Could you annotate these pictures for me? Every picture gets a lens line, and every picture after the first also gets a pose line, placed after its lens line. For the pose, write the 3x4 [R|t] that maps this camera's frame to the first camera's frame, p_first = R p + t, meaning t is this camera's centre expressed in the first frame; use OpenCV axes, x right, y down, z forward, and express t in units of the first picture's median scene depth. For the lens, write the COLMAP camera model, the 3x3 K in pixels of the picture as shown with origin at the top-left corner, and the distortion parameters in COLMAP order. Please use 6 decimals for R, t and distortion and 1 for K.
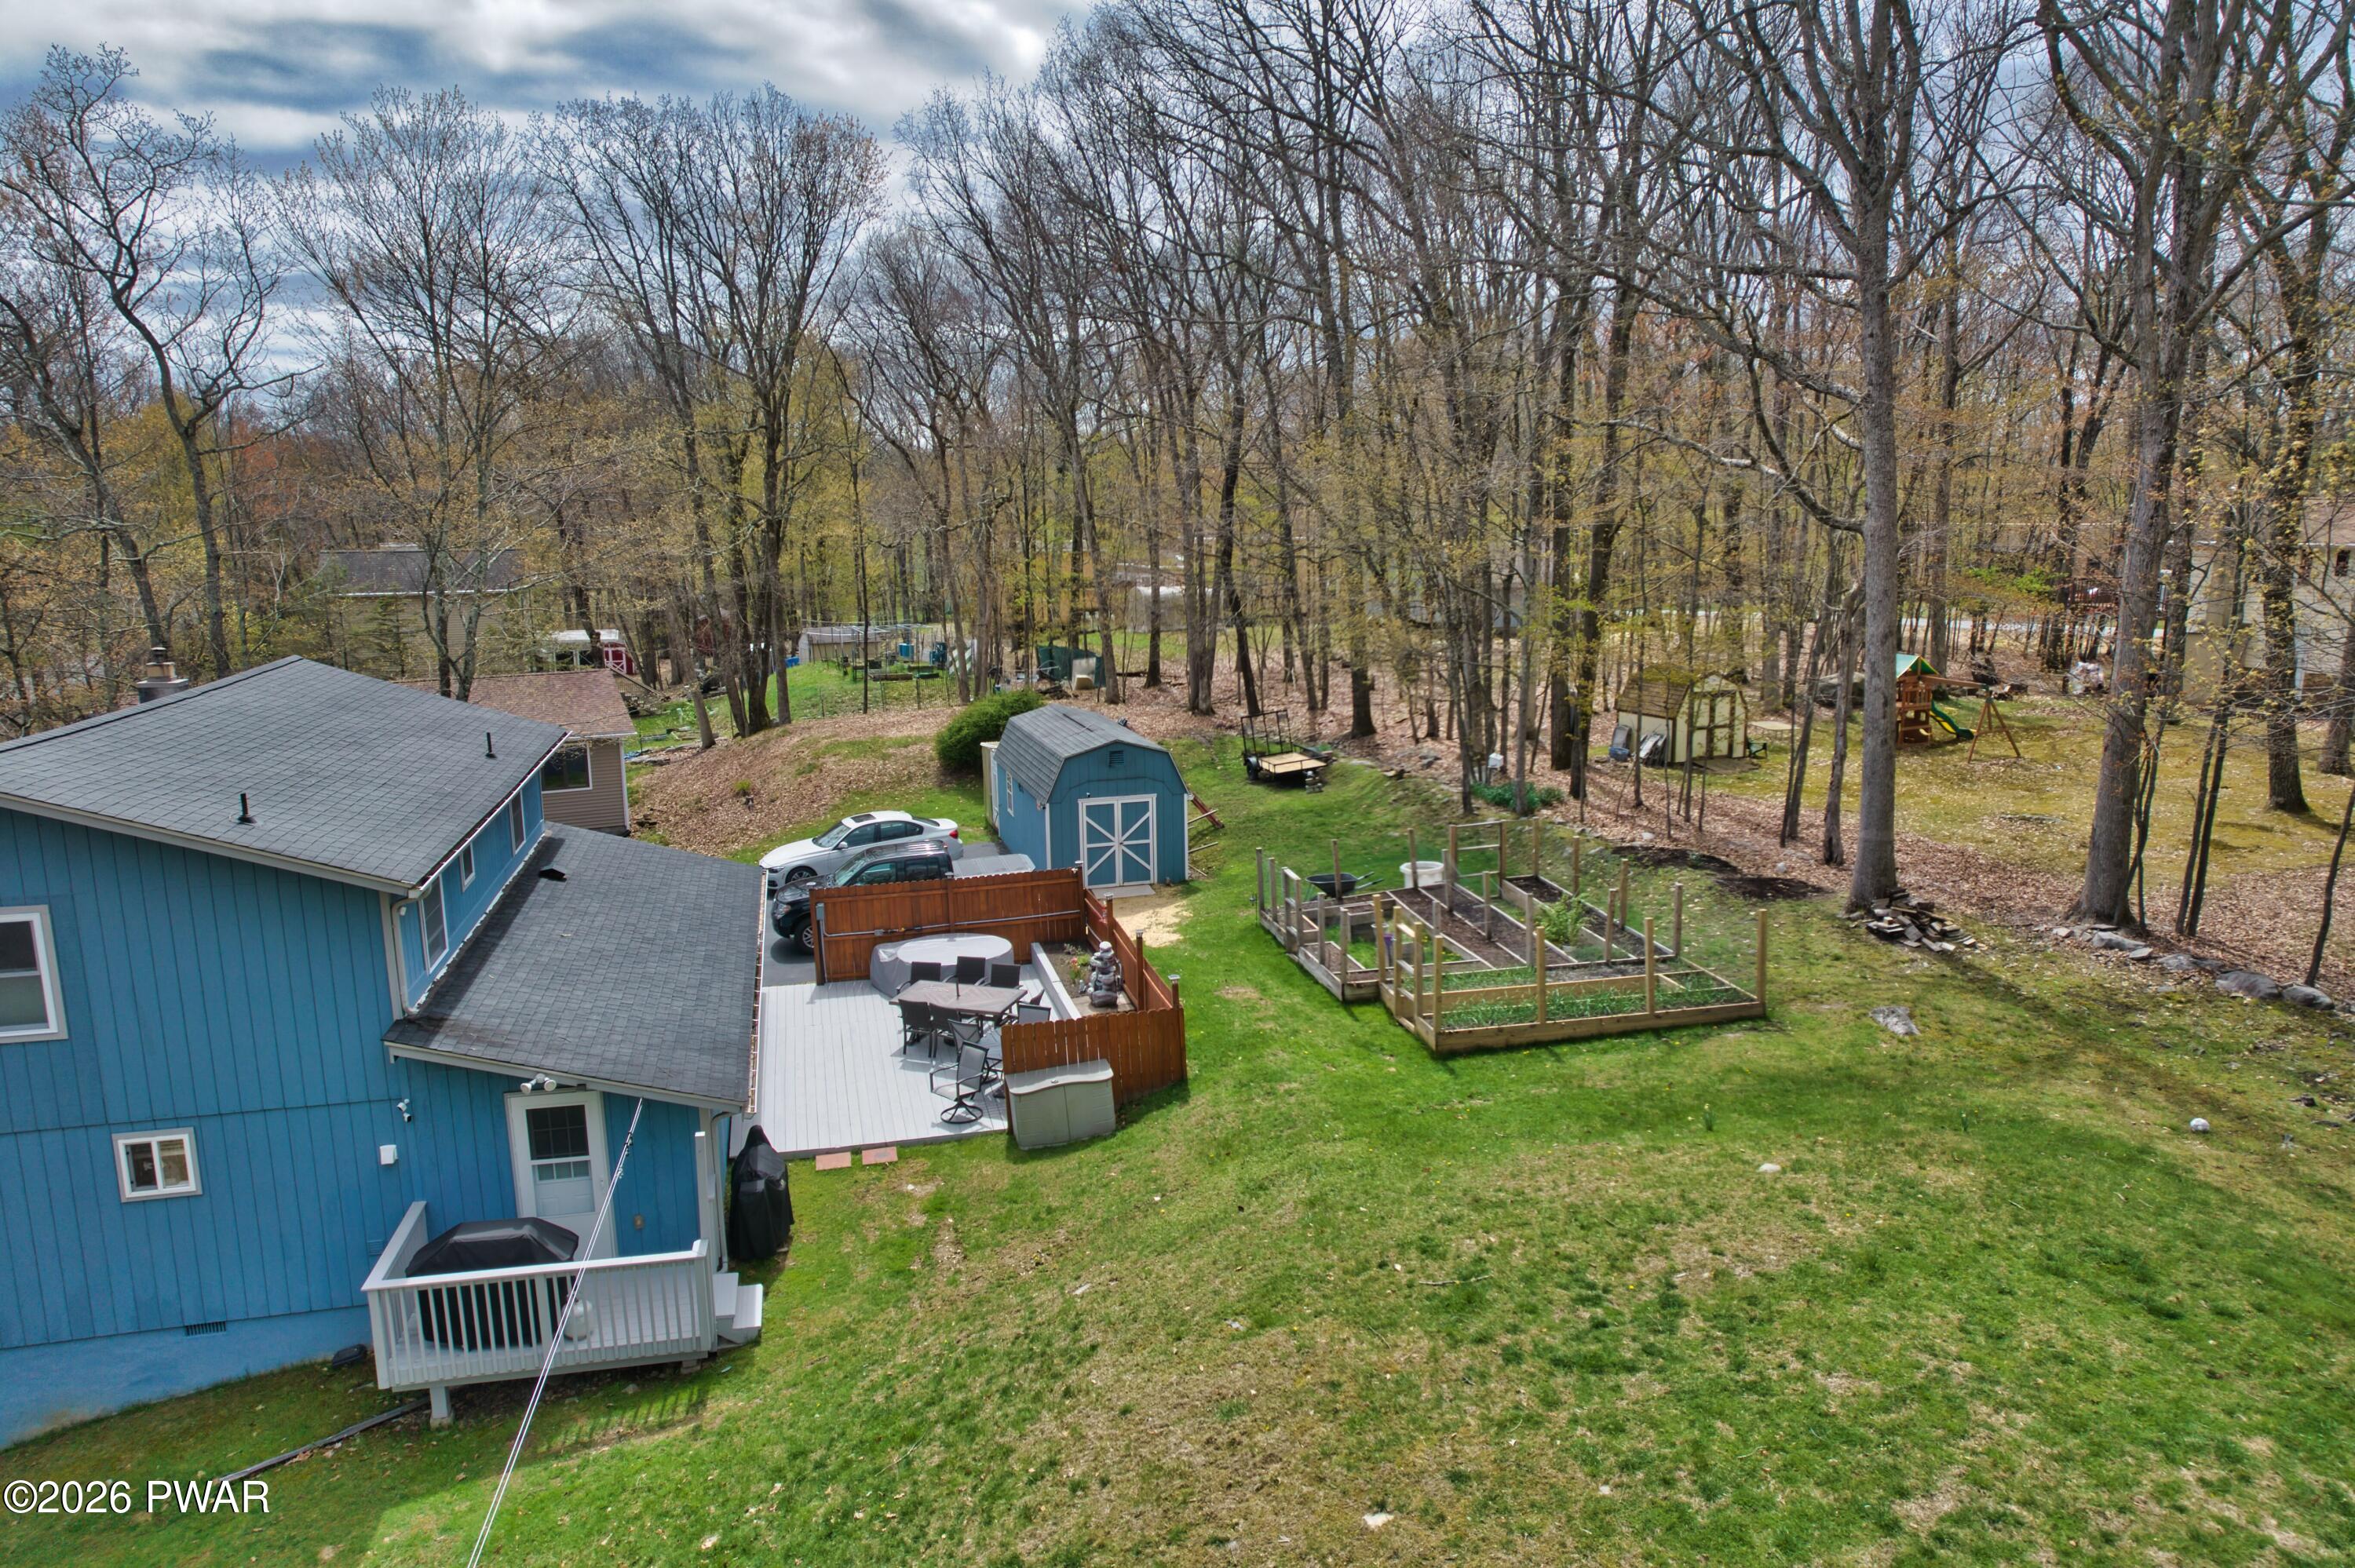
lens RADIAL K [[1522.6, 0, 1188.2], [0, 1522.6, 781.7], [0, 0, 1]] dist [-0.077556, 0.071260]
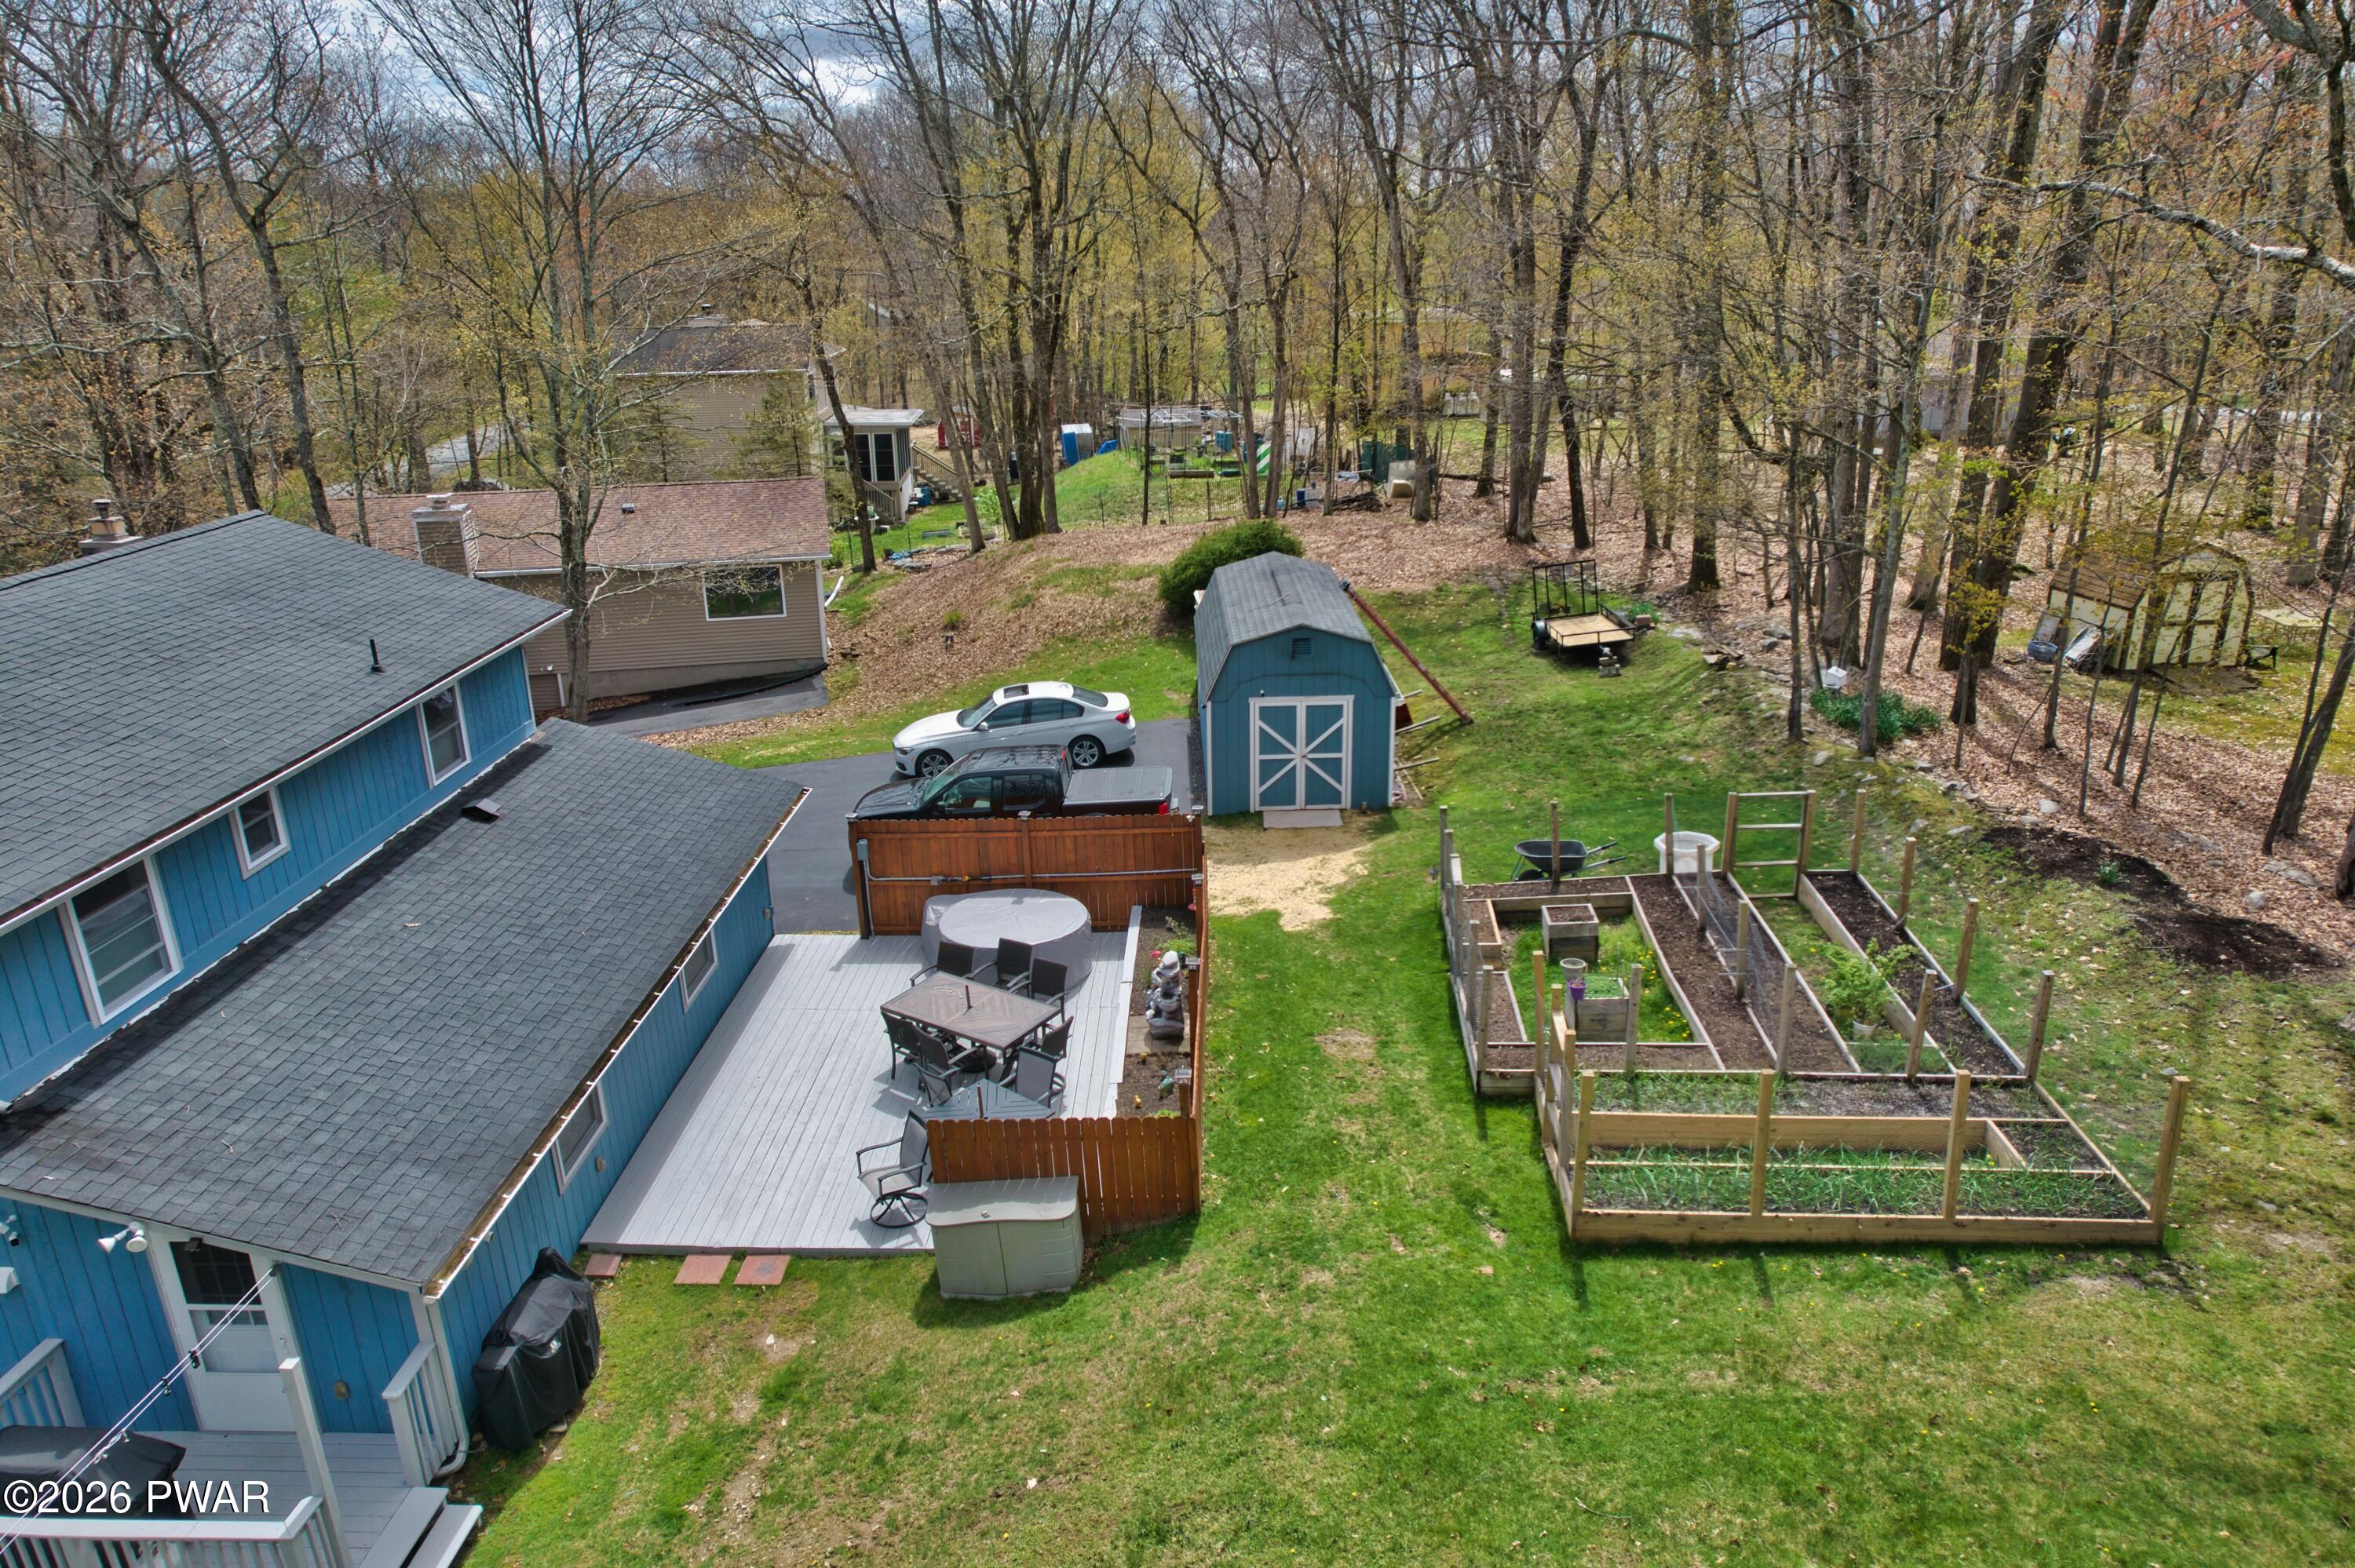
lens RADIAL K [[1522.6, 0, 1188.2], [0, 1522.6, 781.7], [0, 0, 1]] dist [-0.077556, 0.071260]
pose [[0.962477, 0.084932, -0.257730, 0.139691], [-0.043609, 0.985825, 0.162013, -0.097525], [0.267836, -0.144695, 0.952537, 0.338803]]
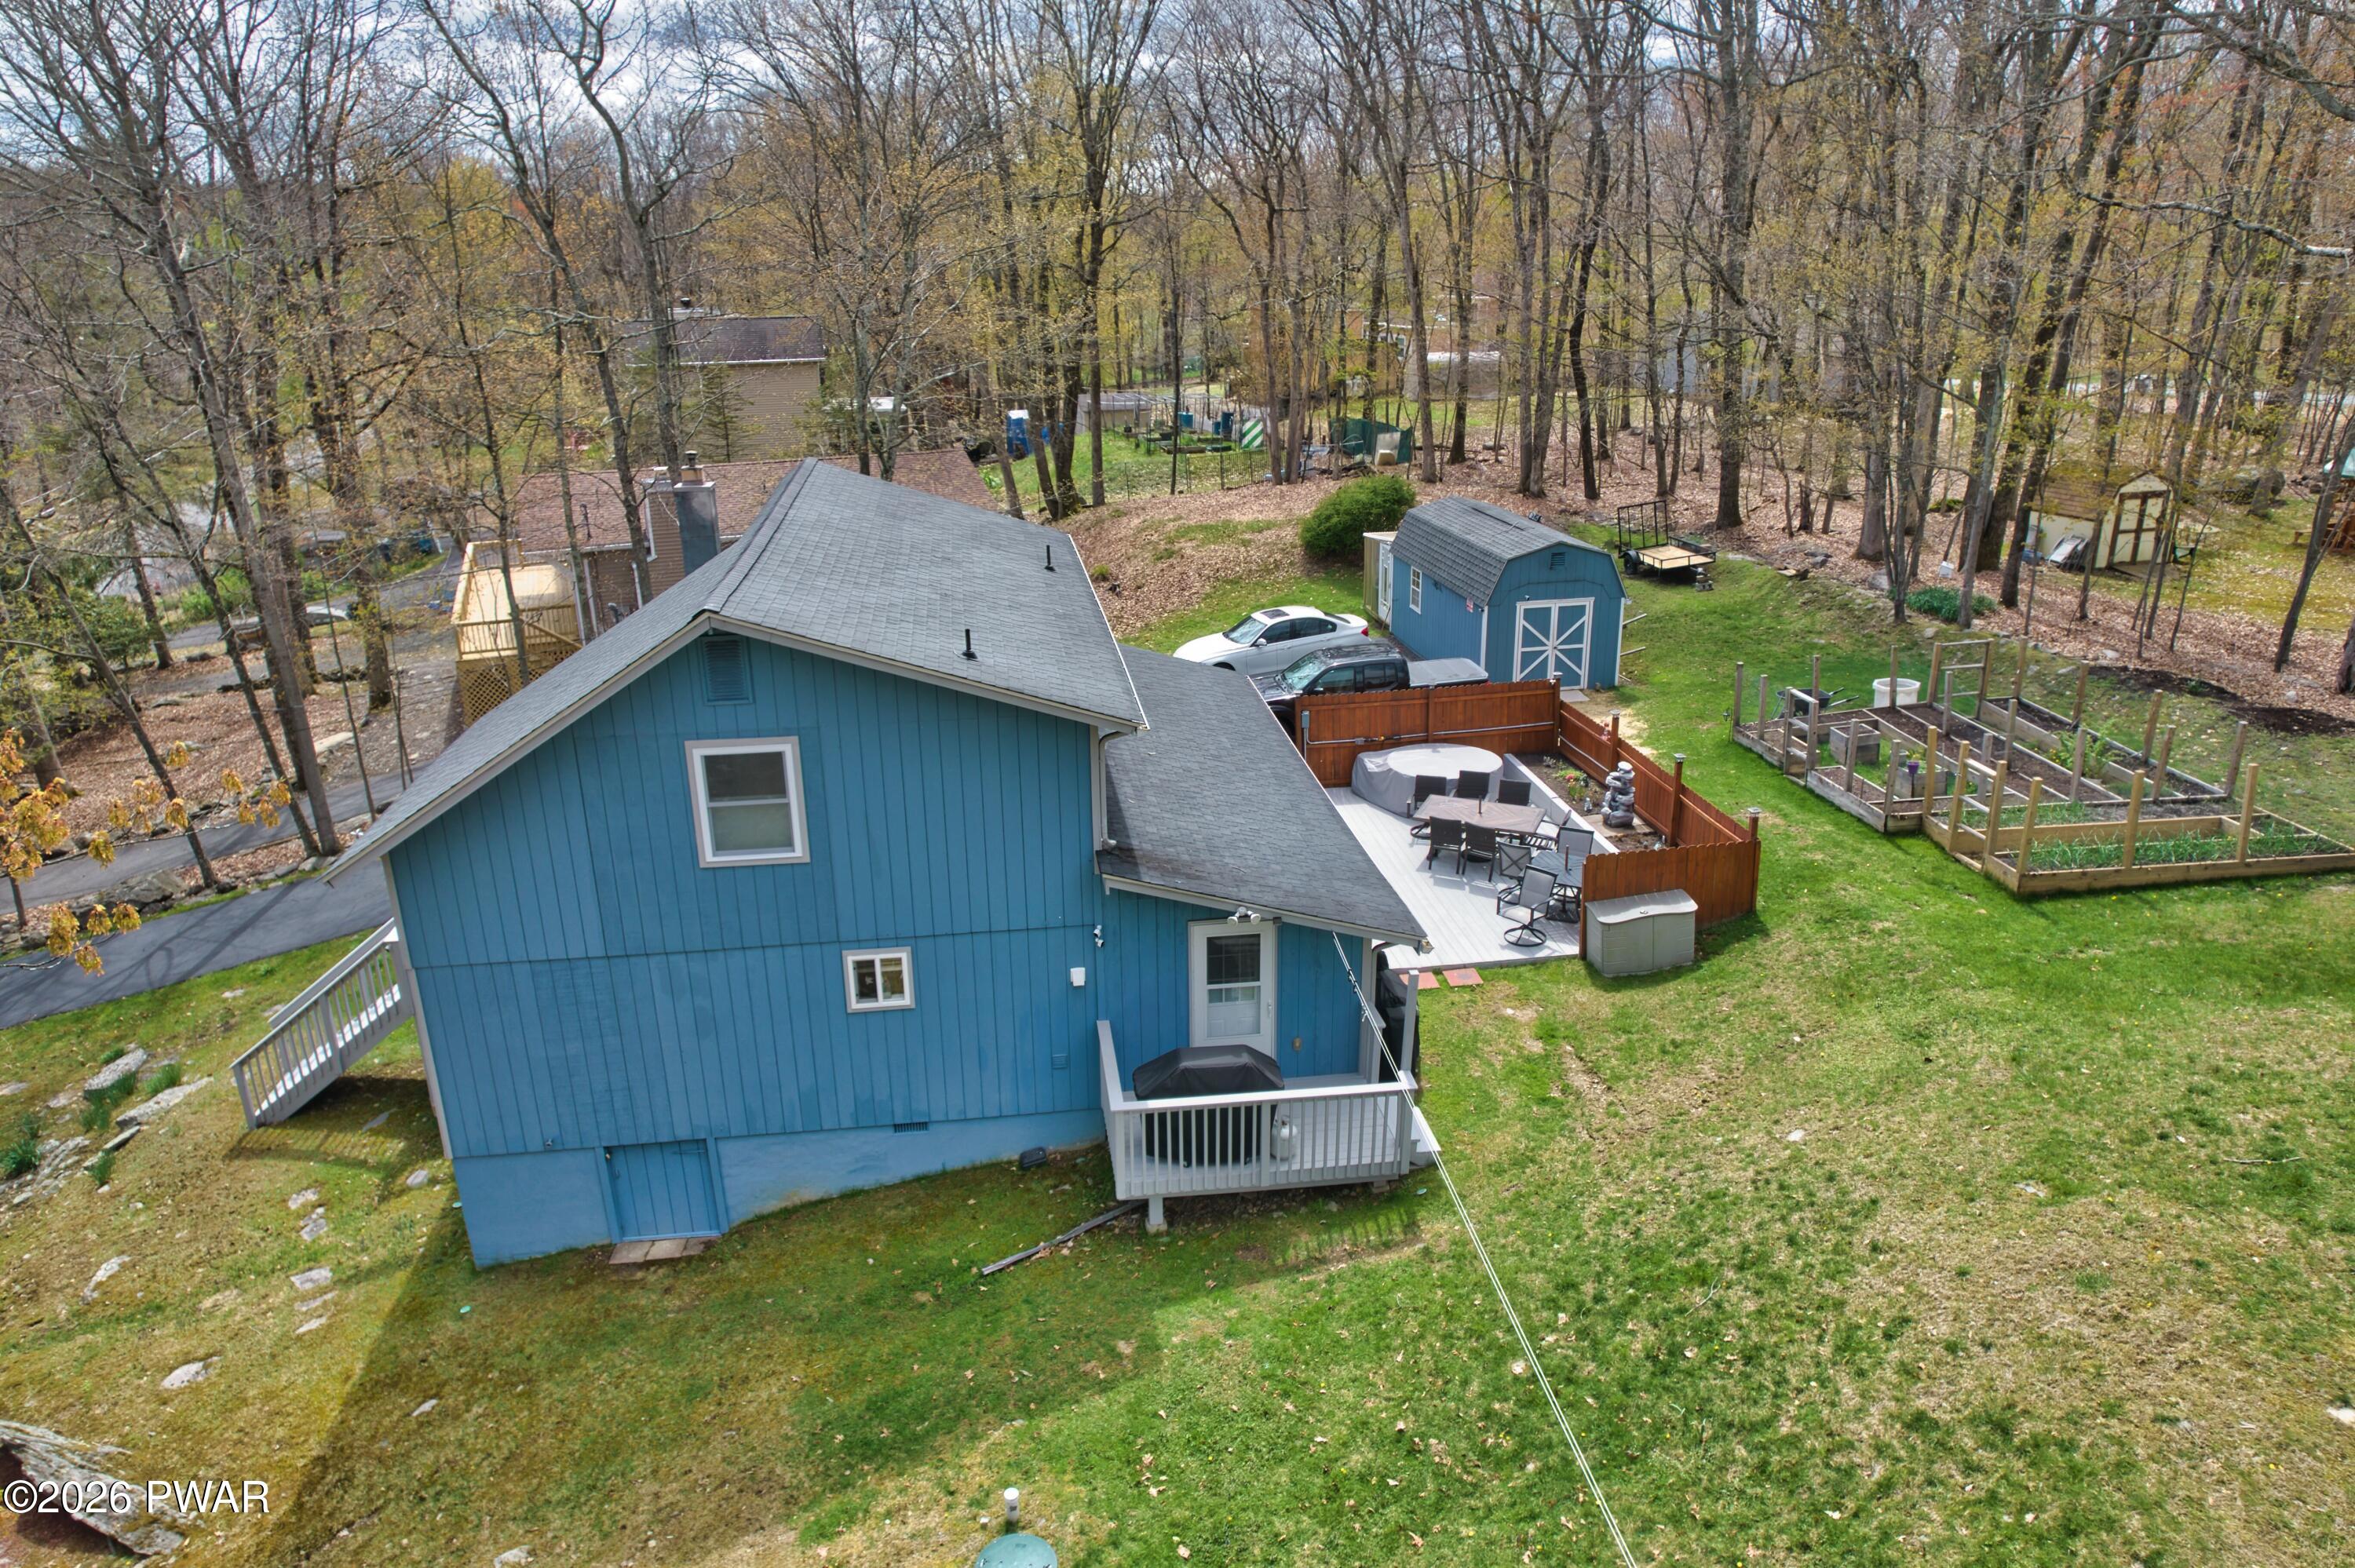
lens RADIAL K [[1538.5, 0, 1177.5], [0, 1538.5, 784.0], [0, 0, 1]] dist [-0.075564, 0.061684]
pose [[0.993793, 0.031153, -0.106792, -0.248065], [-0.013893, 0.987229, 0.158703, -0.036041], [0.110372, -0.156234, 0.981534, -0.011078]]
